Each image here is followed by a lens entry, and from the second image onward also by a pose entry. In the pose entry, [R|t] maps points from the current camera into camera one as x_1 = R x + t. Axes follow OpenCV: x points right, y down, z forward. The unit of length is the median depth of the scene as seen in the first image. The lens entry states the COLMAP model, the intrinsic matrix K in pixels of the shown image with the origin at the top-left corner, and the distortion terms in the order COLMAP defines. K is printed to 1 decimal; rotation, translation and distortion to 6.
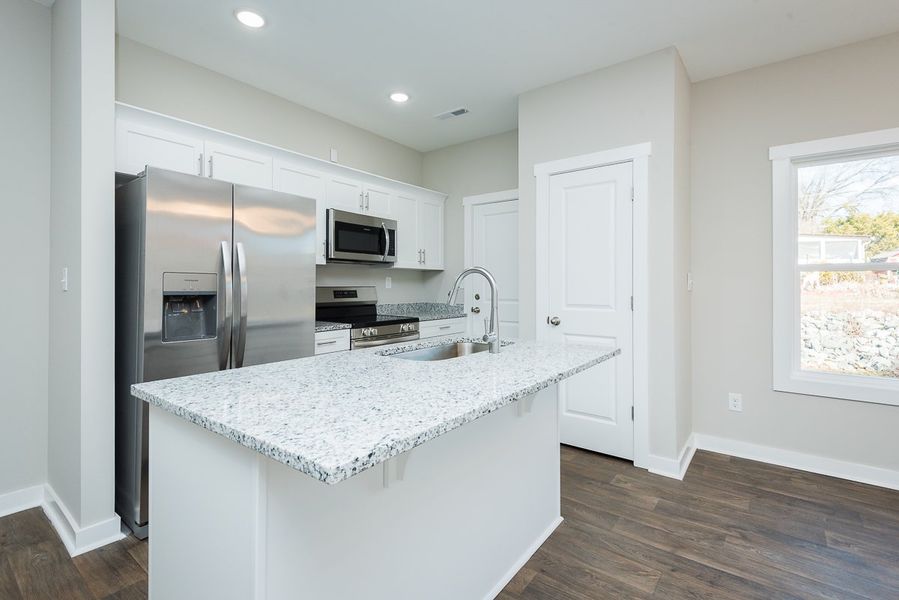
lens RADIAL K [[410.7, 0, 449.2], [0, 410.7, 286.0], [0, 0, 1]] dist [0.029198, -0.013760]
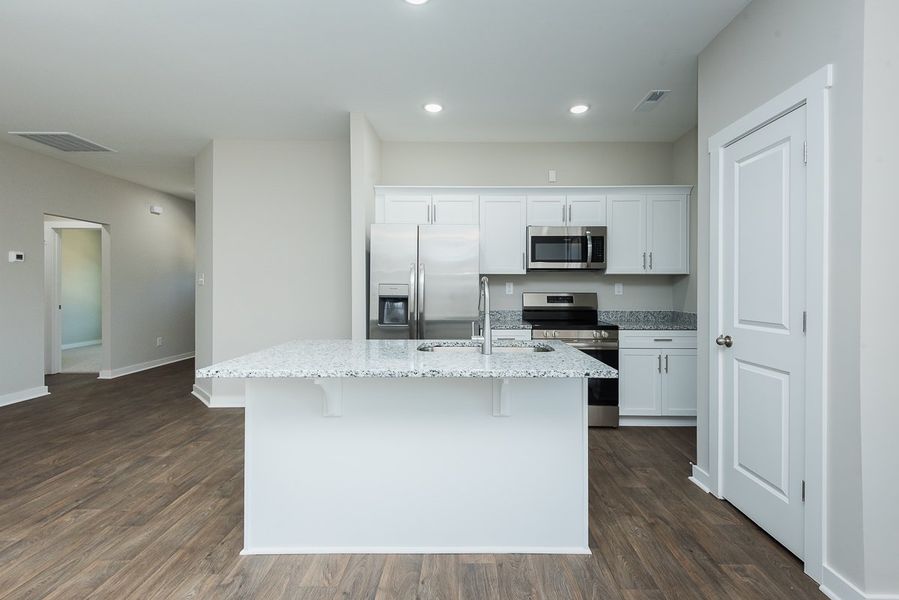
lens RADIAL K [[410.7, 0, 467.1], [0, 410.7, 294.4], [0, 0, 1]] dist [0.029198, -0.013760]
pose [[0.607851, 0.012433, -0.793954, 0.479676], [-0.006109, 0.999921, 0.010981, -0.004734], [0.794028, -0.001824, 0.607879, 0.136654]]
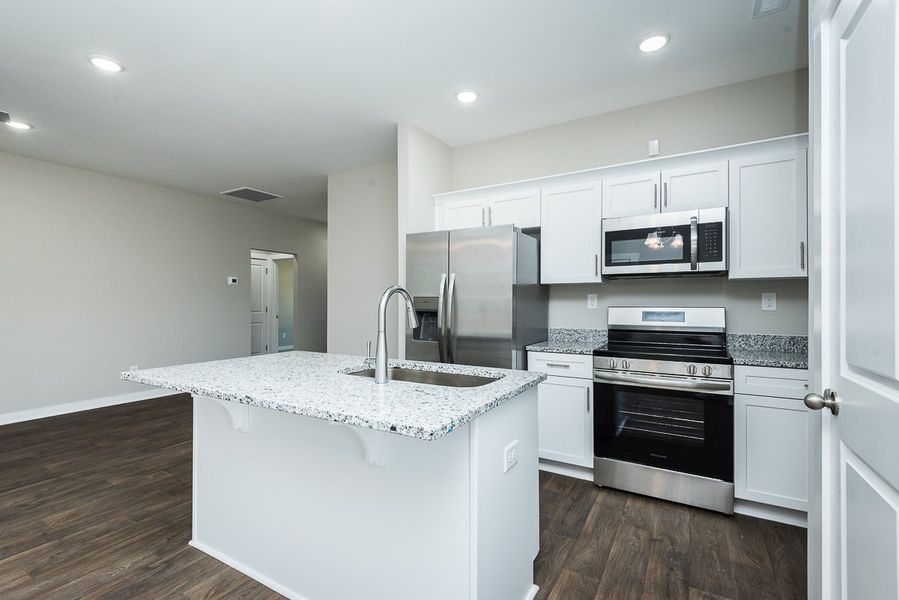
lens RADIAL K [[410.9, 0, 447.4], [0, 410.9, 303.0], [0, 0, 1]] dist [0.009870, -0.002221]
pose [[0.111928, -0.000291, -0.993716, 0.501703], [-0.004071, 0.999991, -0.000752, -0.003682], [0.993708, 0.004130, 0.111926, 0.508562]]
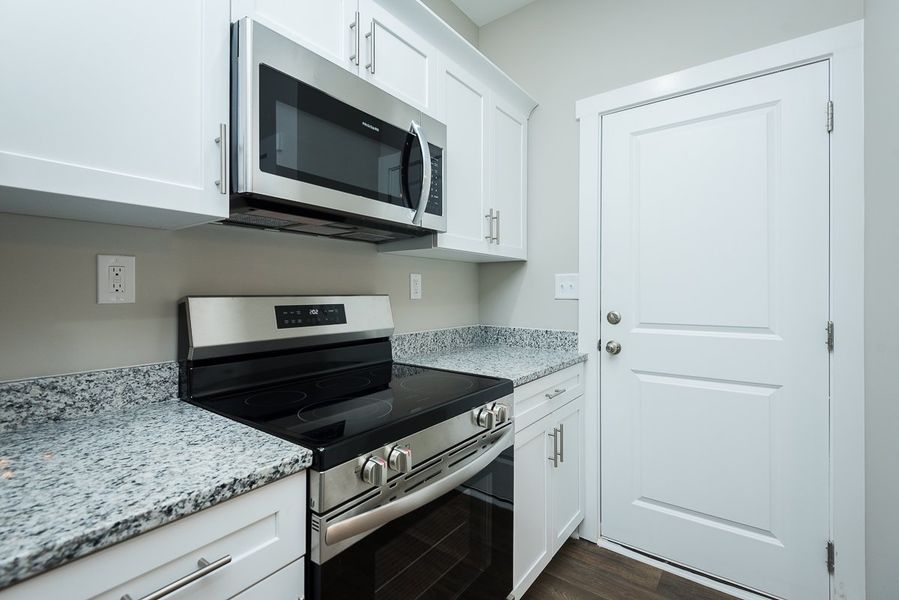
lens RADIAL K [[410.9, 0, 455.0], [0, 410.9, 300.9], [0, 0, 1]] dist [0.009870, -0.002221]
pose [[0.999762, 0.001291, 0.021773, -0.133432], [-0.001682, 0.999837, 0.017971, -0.000171], [-0.021747, -0.018003, 0.999601, 0.637854]]
